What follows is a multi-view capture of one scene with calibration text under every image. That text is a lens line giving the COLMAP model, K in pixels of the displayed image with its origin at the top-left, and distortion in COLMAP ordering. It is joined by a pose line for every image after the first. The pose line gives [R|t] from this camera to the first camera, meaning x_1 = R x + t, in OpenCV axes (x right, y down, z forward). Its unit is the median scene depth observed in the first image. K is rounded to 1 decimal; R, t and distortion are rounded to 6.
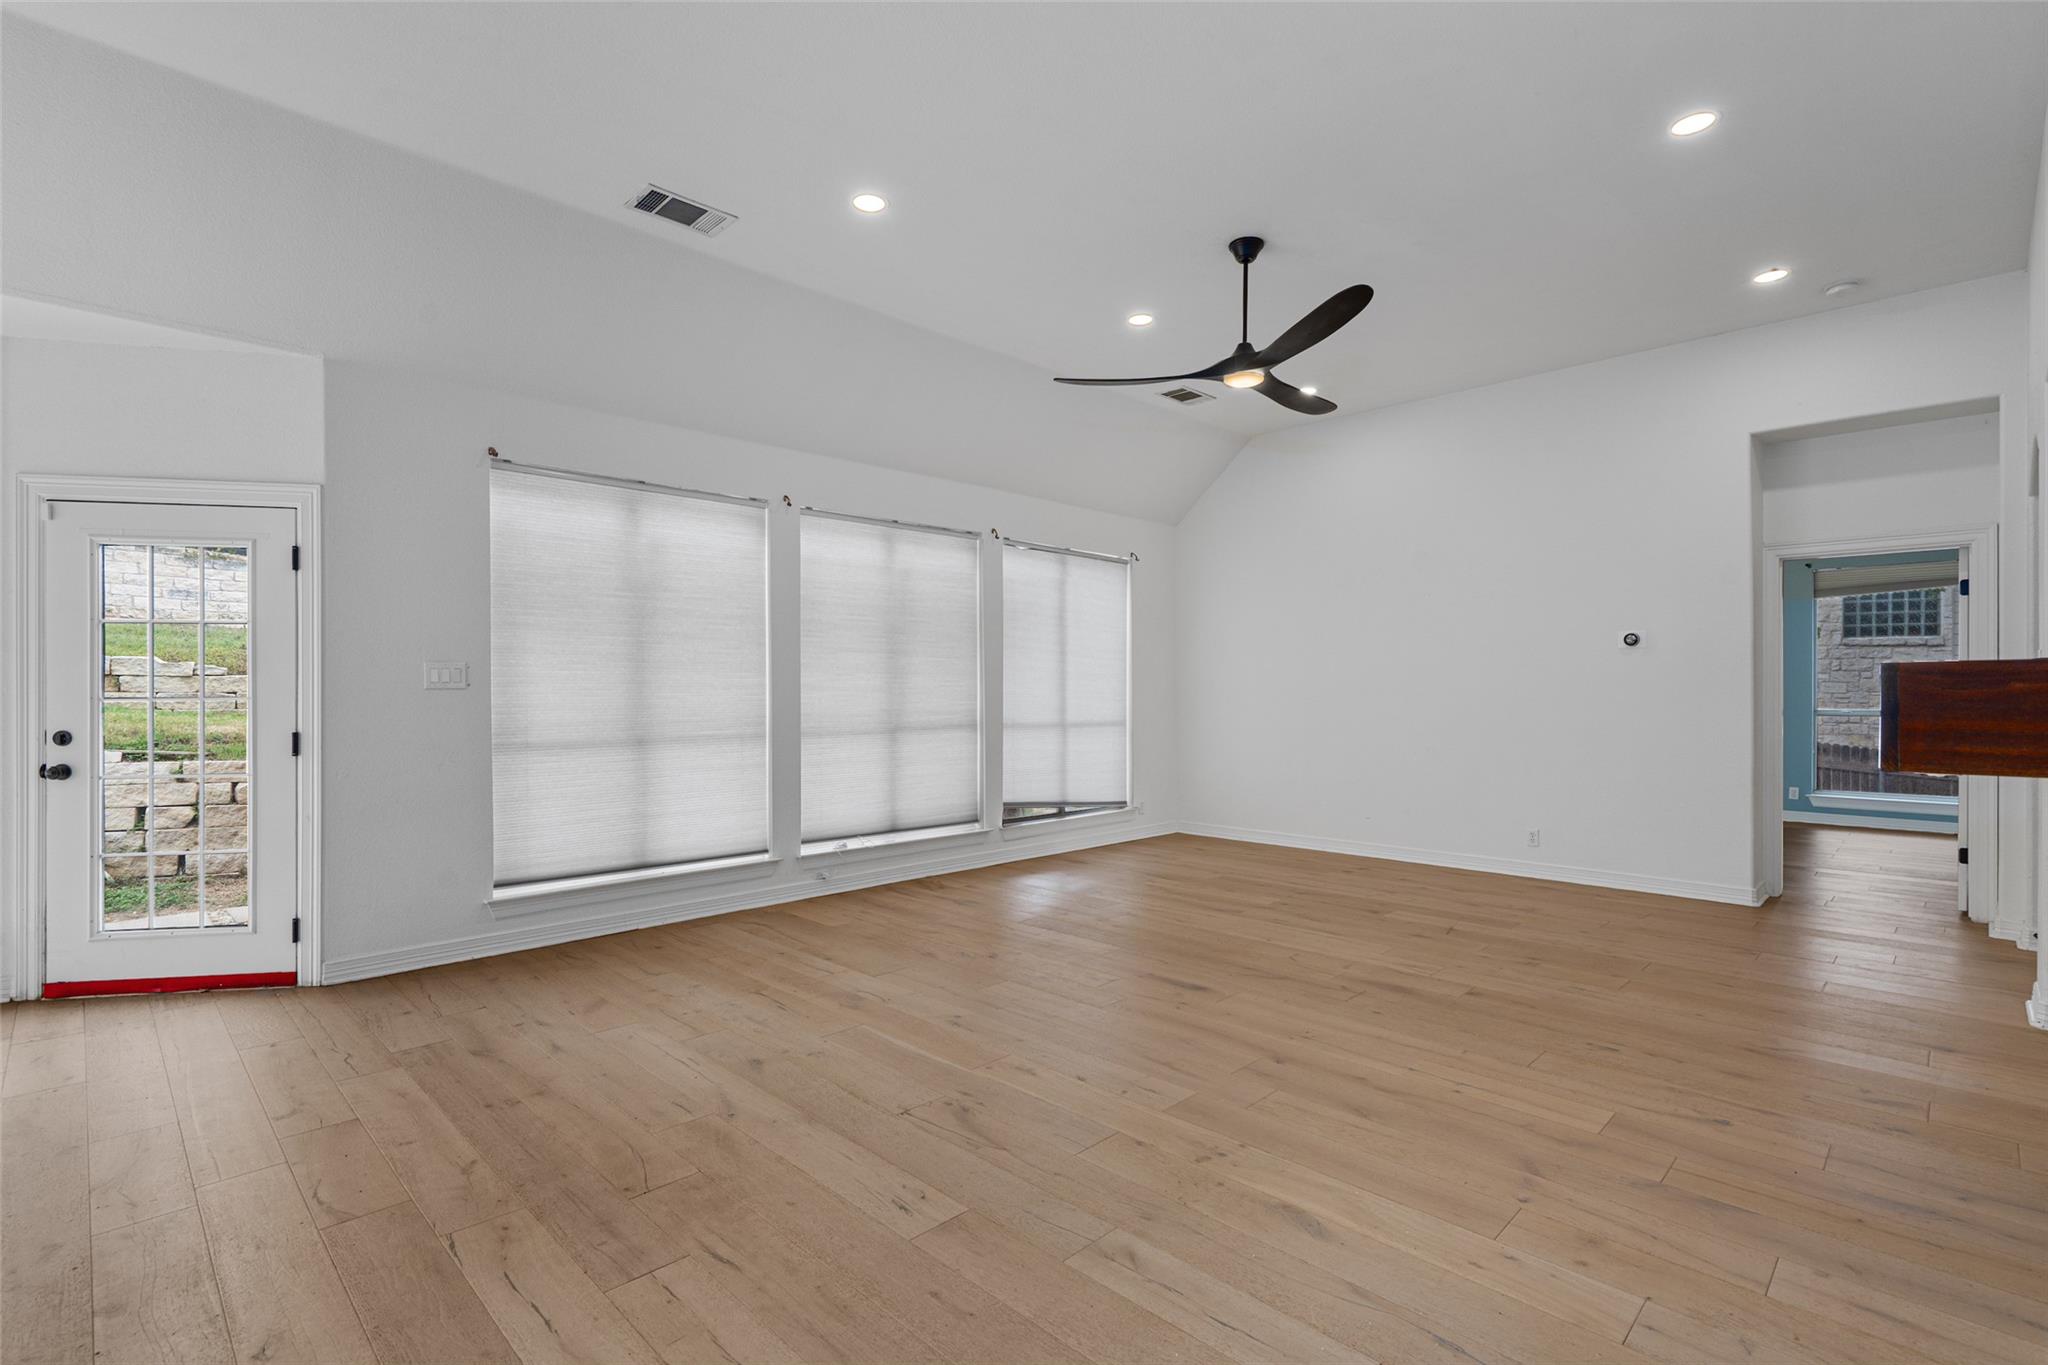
lens RADIAL K [[935.5, 0, 1025.7], [0, 935.5, 693.0], [0, 0, 1]] dist [-0.004151, 0.000552]
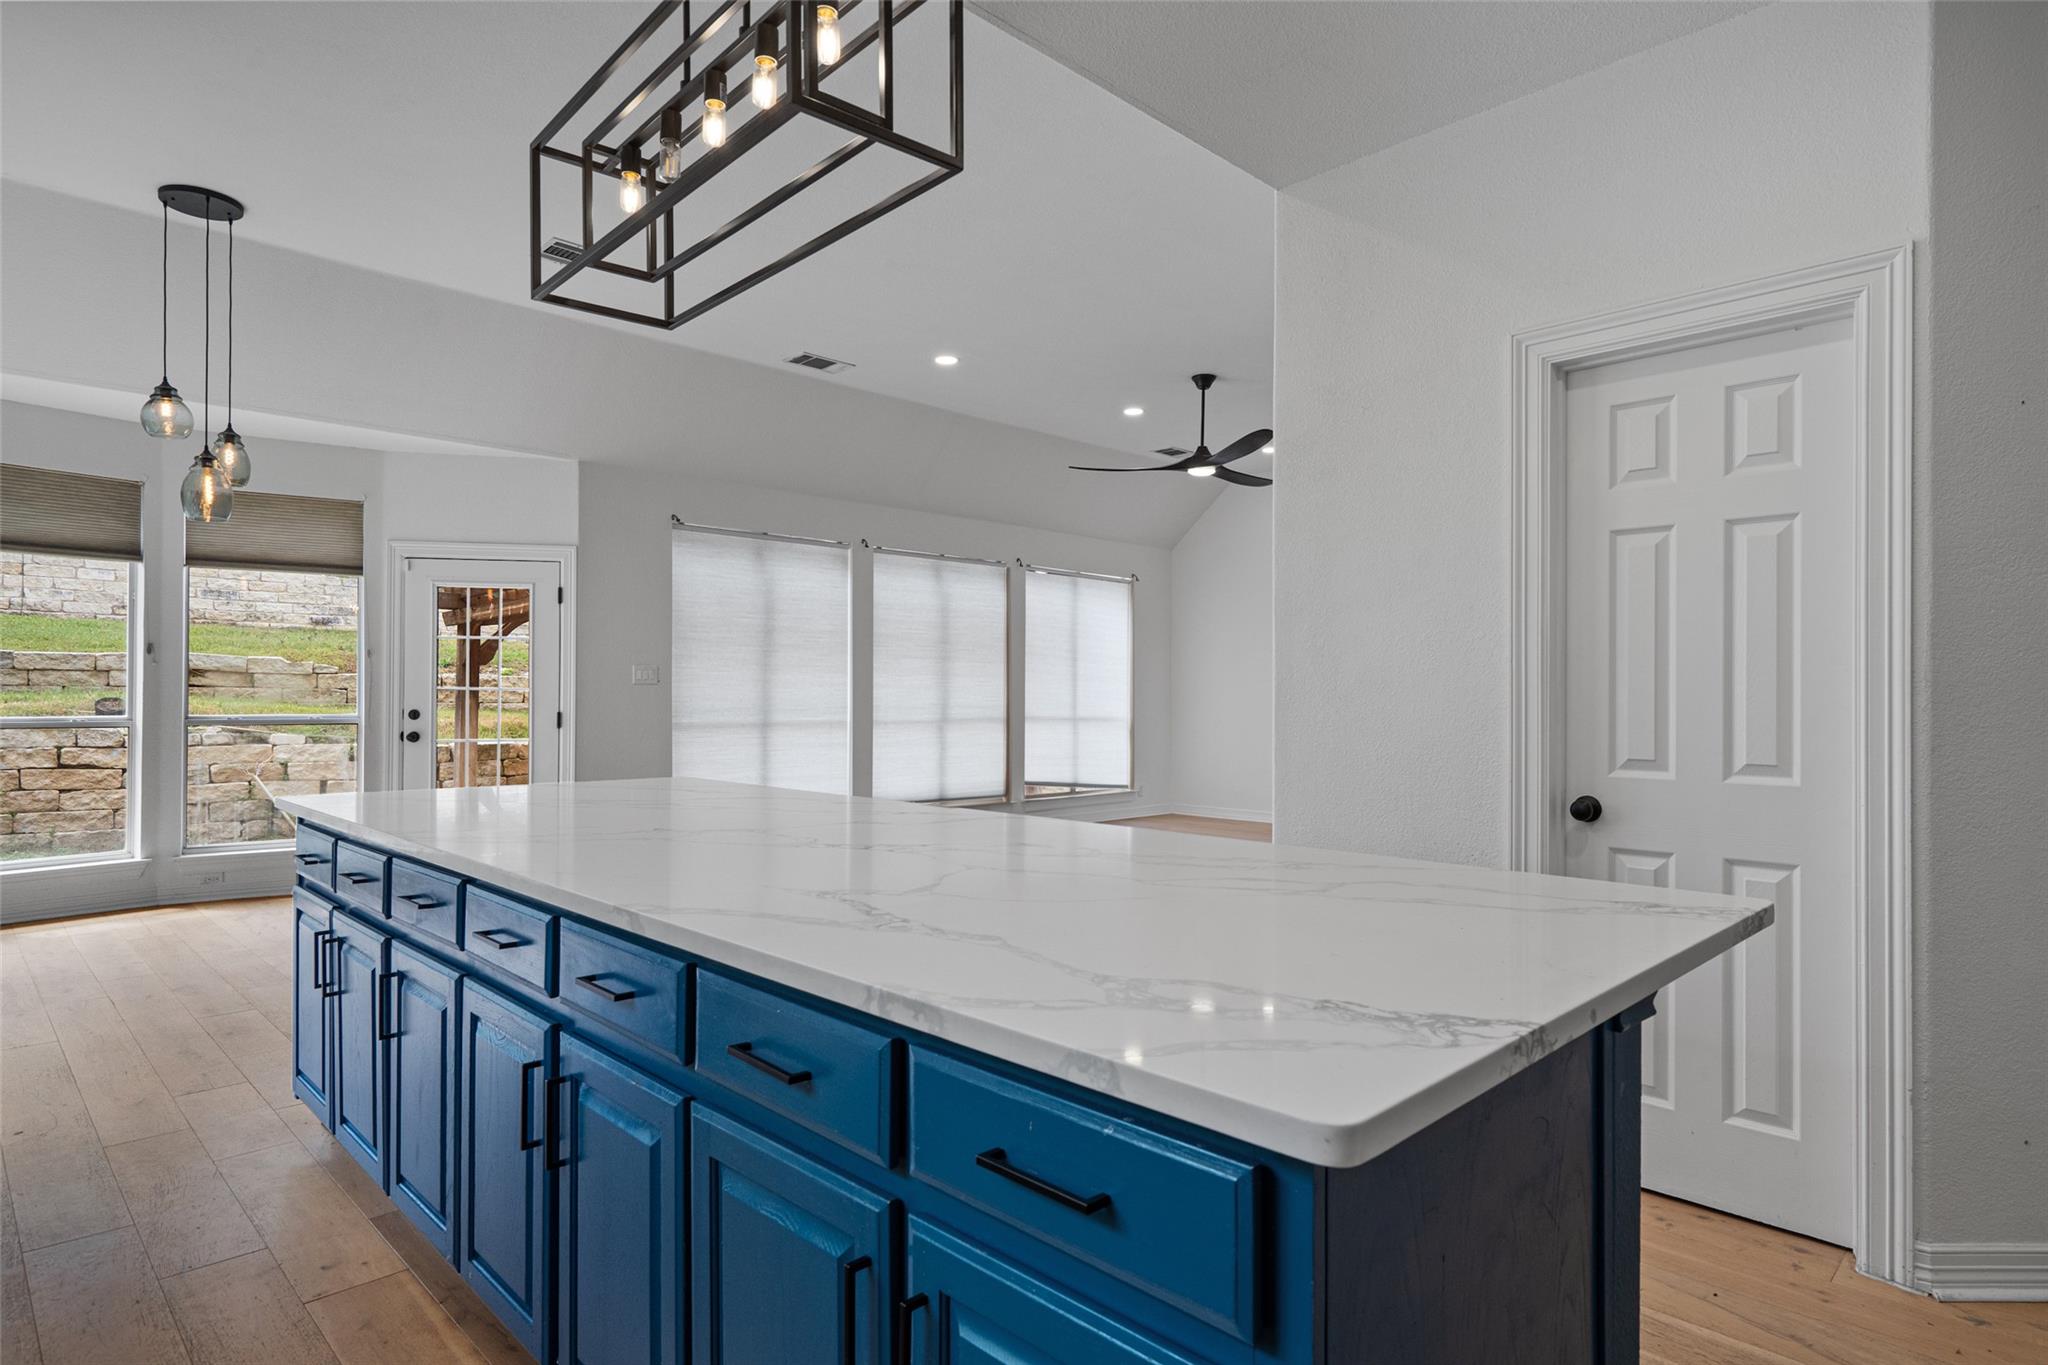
lens RADIAL K [[1120.5, 0, 1024.9], [0, 1120.5, 693.3], [0, 0, 1]] dist [0.001604, 0.001087]
pose [[0.999969, 0.005677, -0.005428, -0.024653], [-0.005713, 0.999962, -0.006555, 0.016455], [0.005390, 0.006586, 0.999964, -0.668460]]
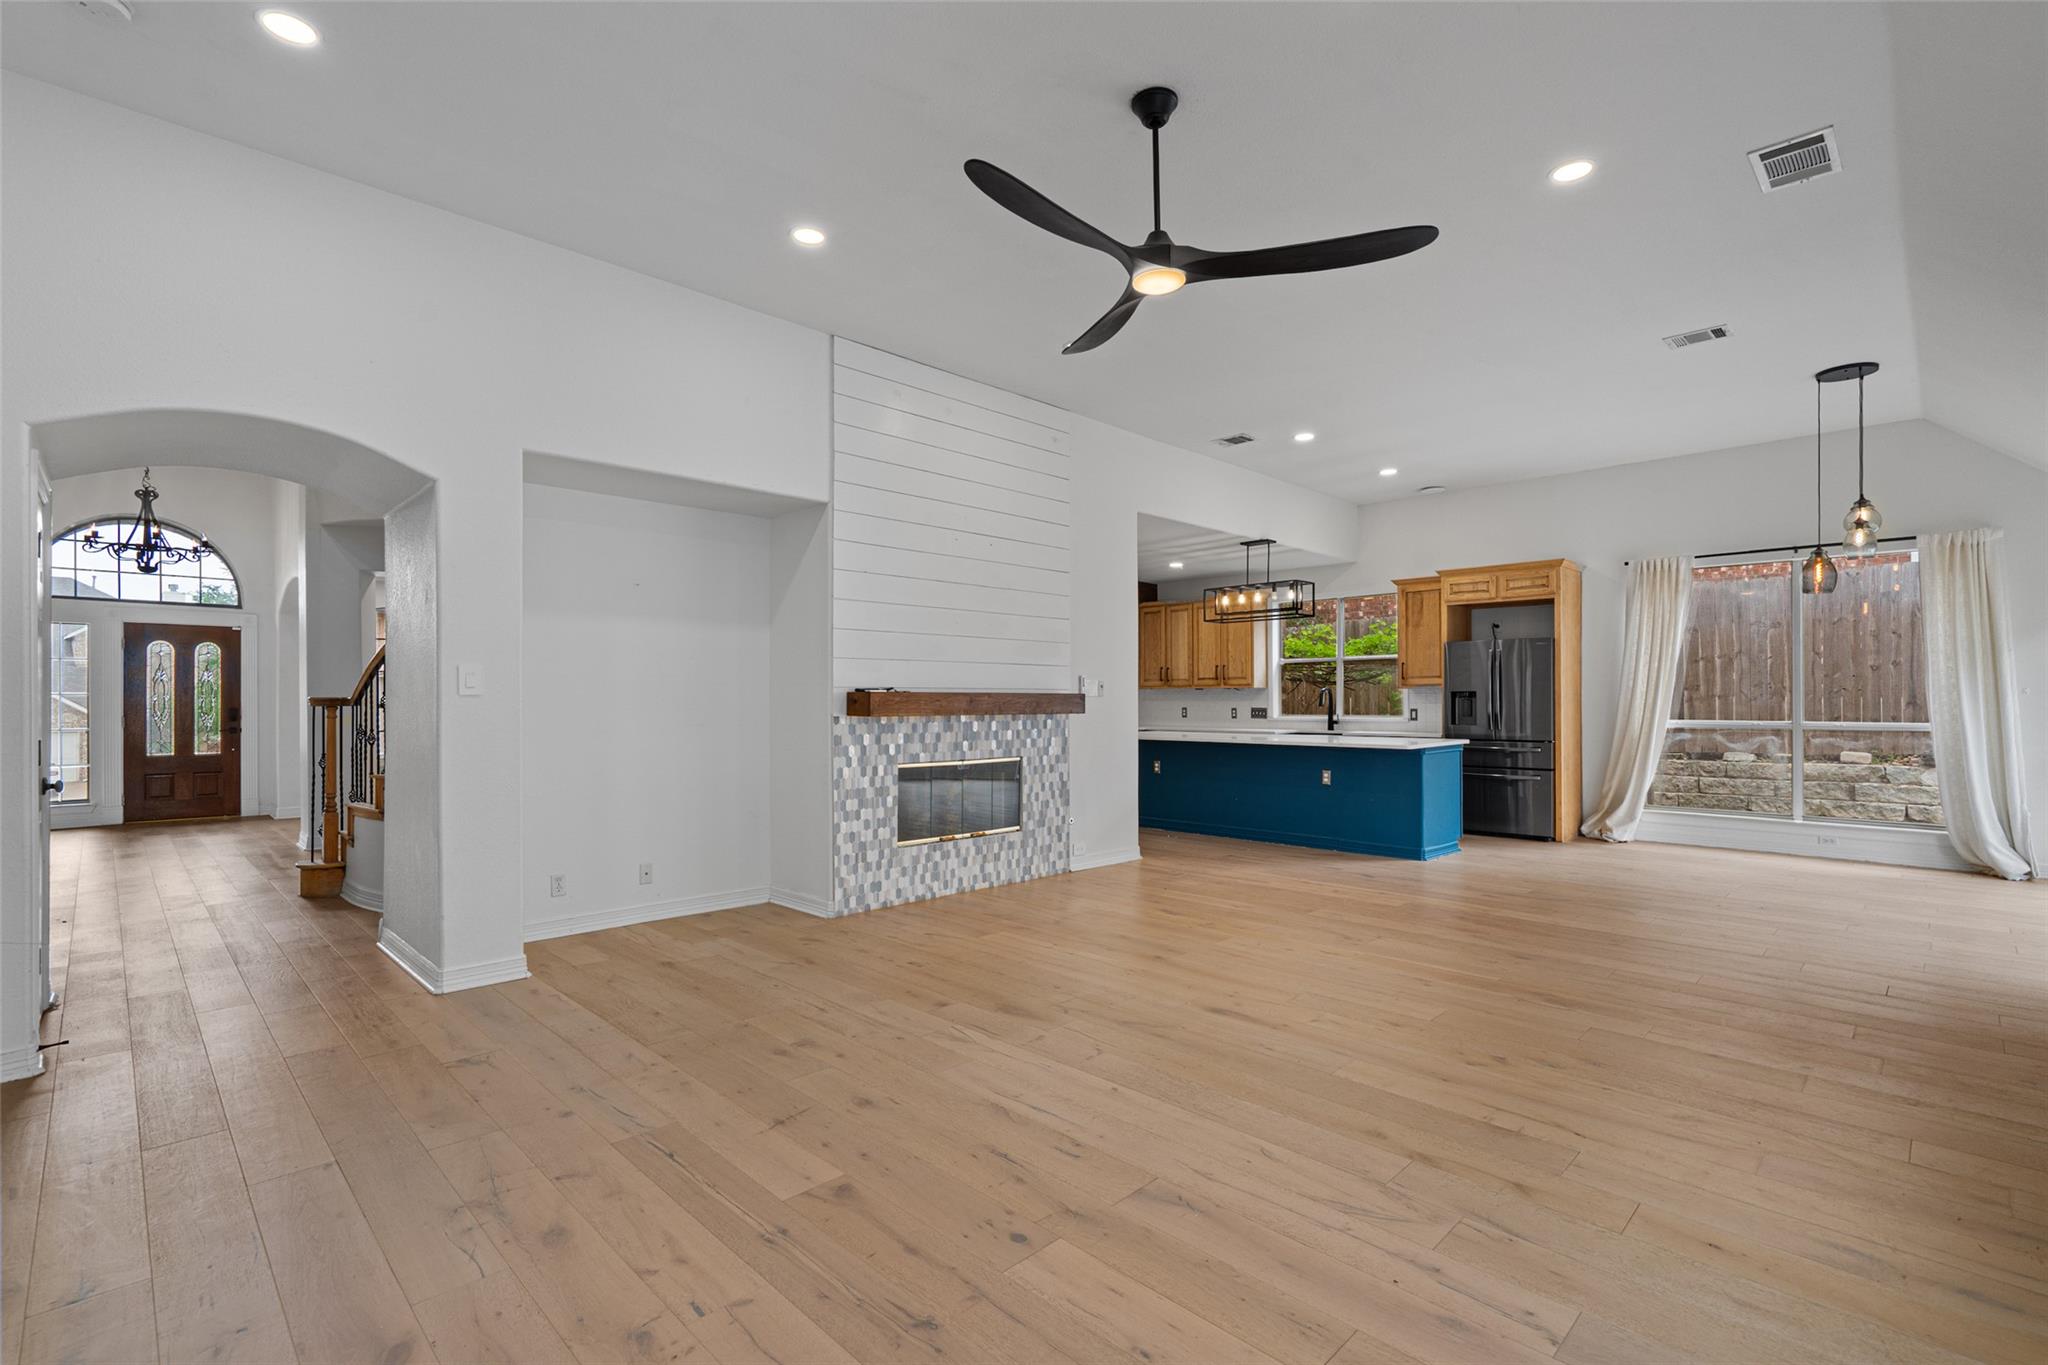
lens RADIAL K [[935.5, 0, 1025.7], [0, 935.5, 693.0], [0, 0, 1]] dist [-0.004151, 0.000552]
pose [[-0.999991, 0.002229, -0.003579, 0.318398], [0.002234, 0.999996, -0.001447, -0.006556], [0.003576, -0.001455, -0.999993, 1.619285]]
